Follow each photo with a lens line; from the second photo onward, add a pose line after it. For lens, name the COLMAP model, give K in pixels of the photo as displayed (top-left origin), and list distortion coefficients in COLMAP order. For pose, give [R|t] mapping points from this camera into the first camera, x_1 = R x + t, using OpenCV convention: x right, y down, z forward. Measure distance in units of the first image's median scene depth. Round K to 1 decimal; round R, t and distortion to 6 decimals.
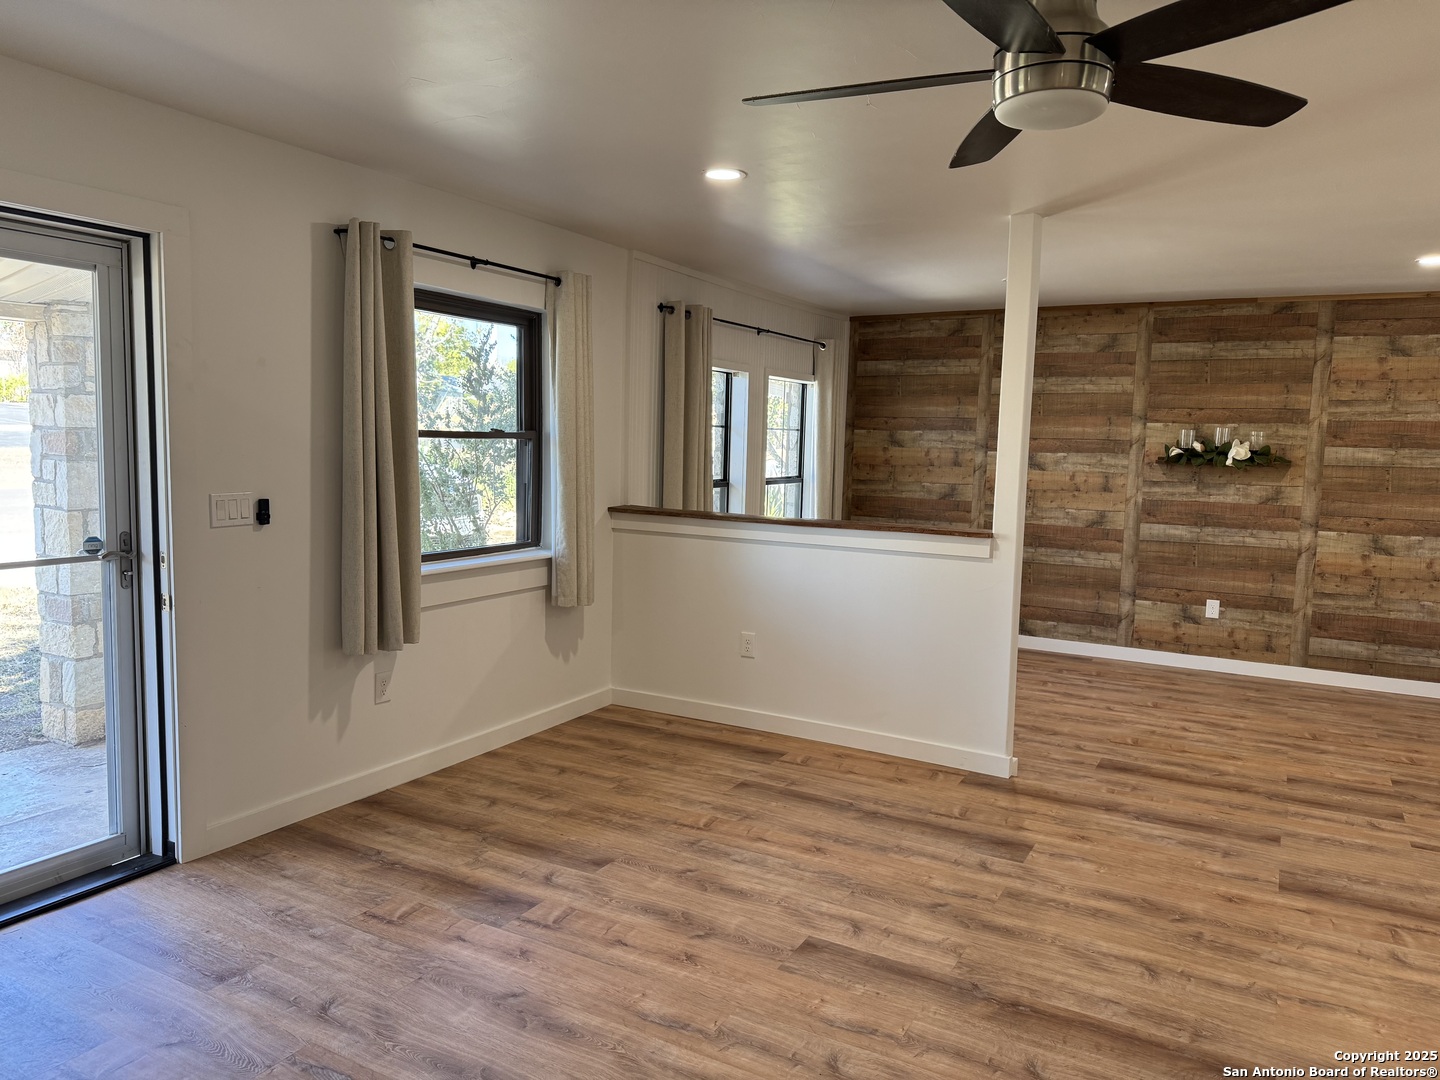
lens RADIAL K [[1005.3, 0, 727.5], [0, 1005.3, 535.1], [0, 0, 1]] dist [0.072476, -0.079830]
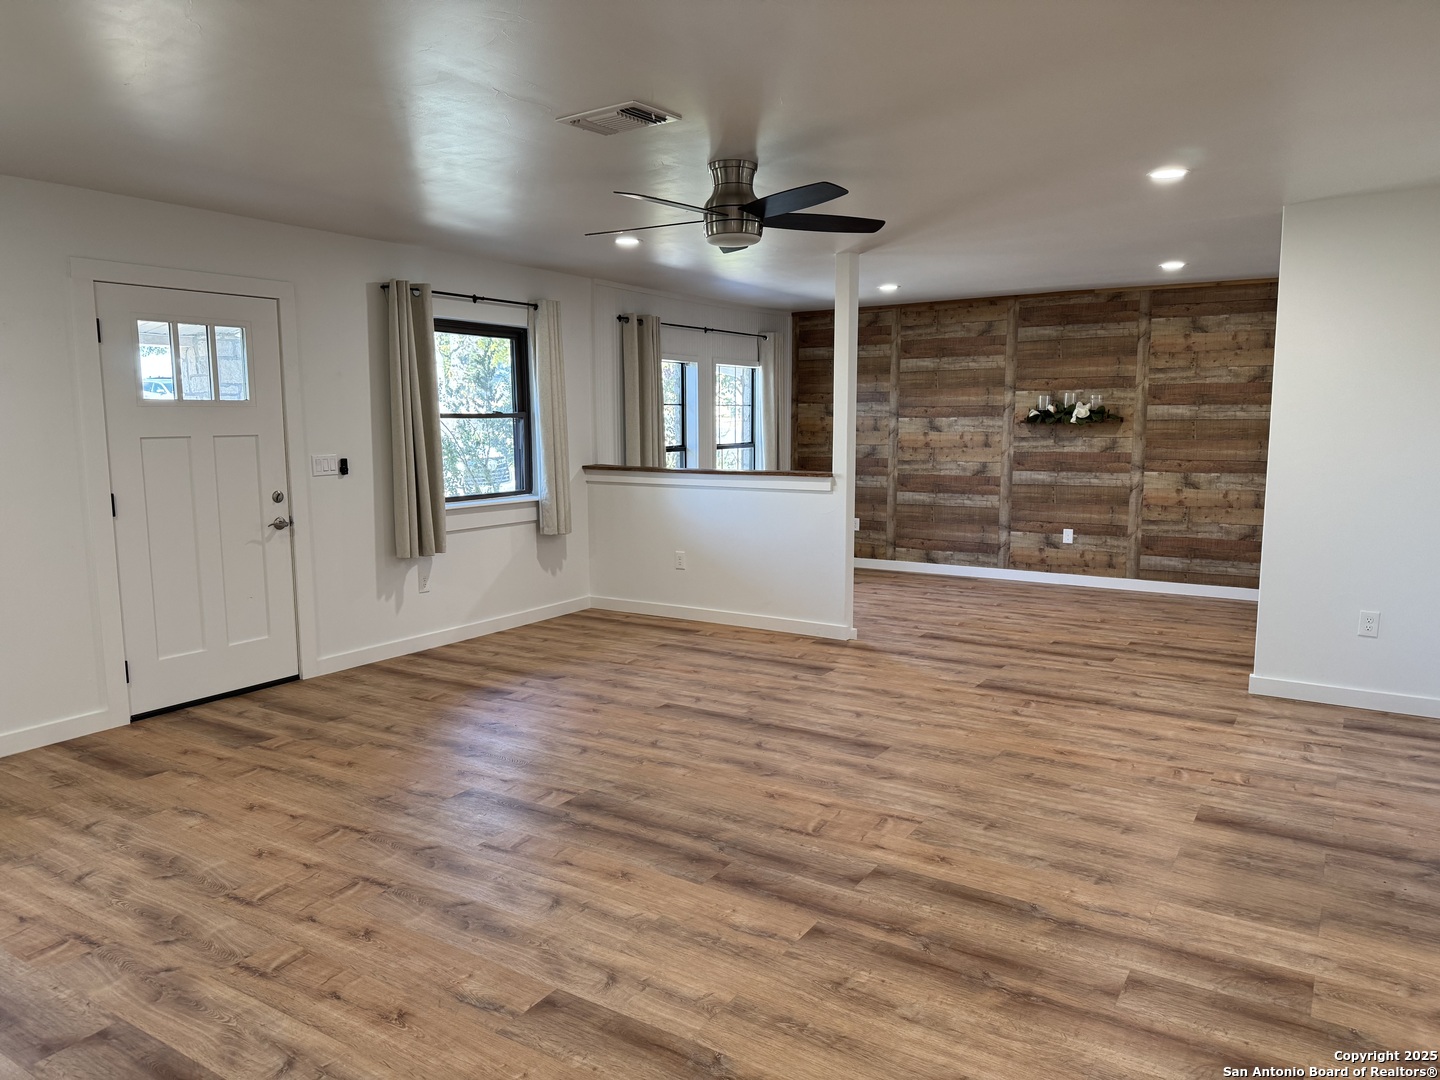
lens RADIAL K [[992.3, 0, 720.0], [0, 992.3, 540.0], [0, 0, 1]] dist [0.139856, -0.176840]
pose [[0.998012, -0.021958, -0.059083, 0.150076], [0.023686, 0.999307, 0.028714, 0.039859], [0.058412, -0.030056, 0.997840, -0.367474]]
